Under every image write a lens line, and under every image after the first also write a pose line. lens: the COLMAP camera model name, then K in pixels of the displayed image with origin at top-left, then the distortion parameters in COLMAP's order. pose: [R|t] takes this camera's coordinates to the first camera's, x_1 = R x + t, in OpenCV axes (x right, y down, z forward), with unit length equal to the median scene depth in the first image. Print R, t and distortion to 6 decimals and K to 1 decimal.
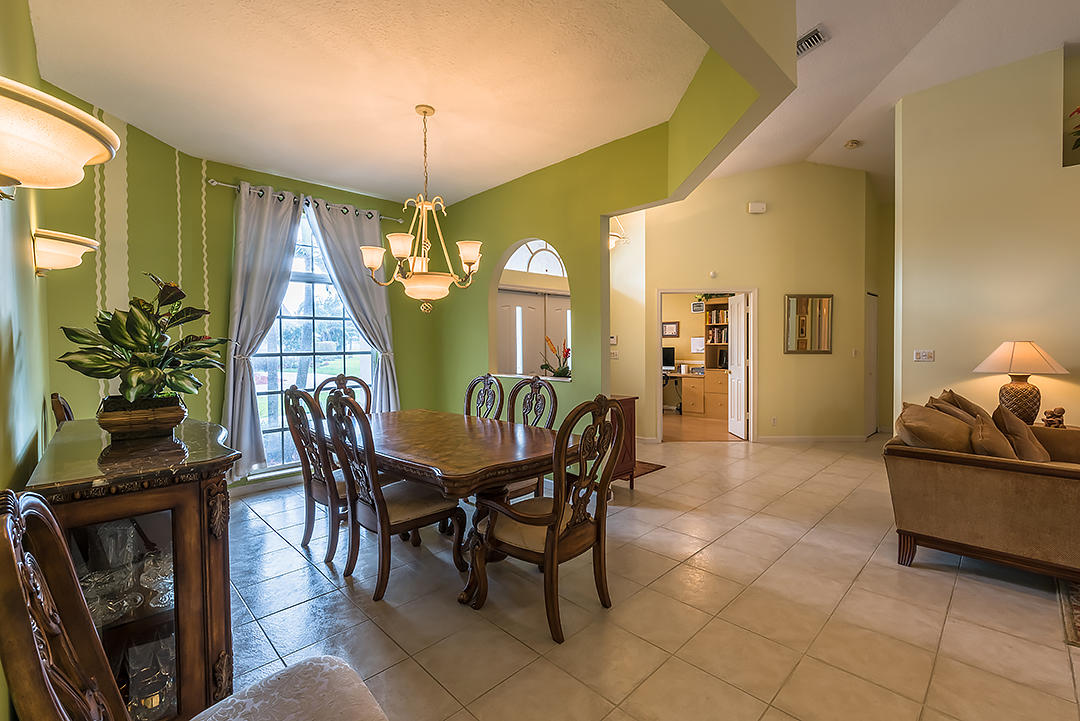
lens RADIAL K [[466.8, 0, 545.3], [0, 466.8, 353.7], [0, 0, 1]] dist [0.000416, -0.000661]
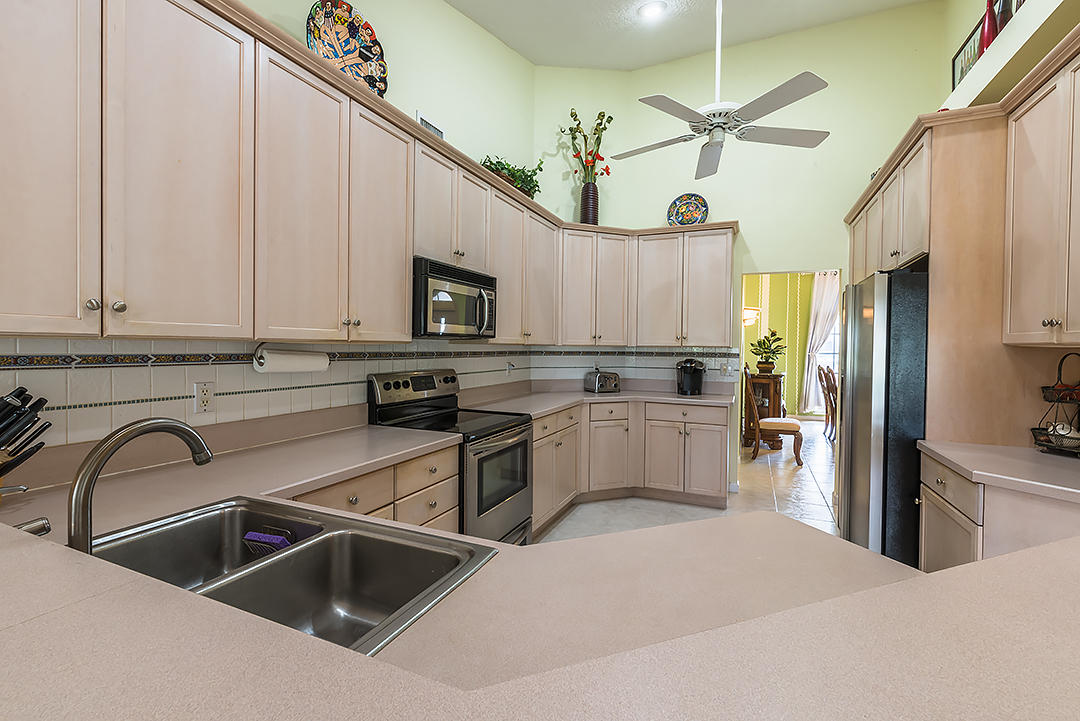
lens RADIAL K [[466.8, 0, 545.3], [0, 466.8, 353.7], [0, 0, 1]] dist [0.000416, -0.000661]
pose [[0.366333, 0.027139, -0.930088, 0.874585], [-0.034162, 0.999293, 0.015703, 0.013587], [0.929857, 0.026021, 0.367001, -0.898871]]
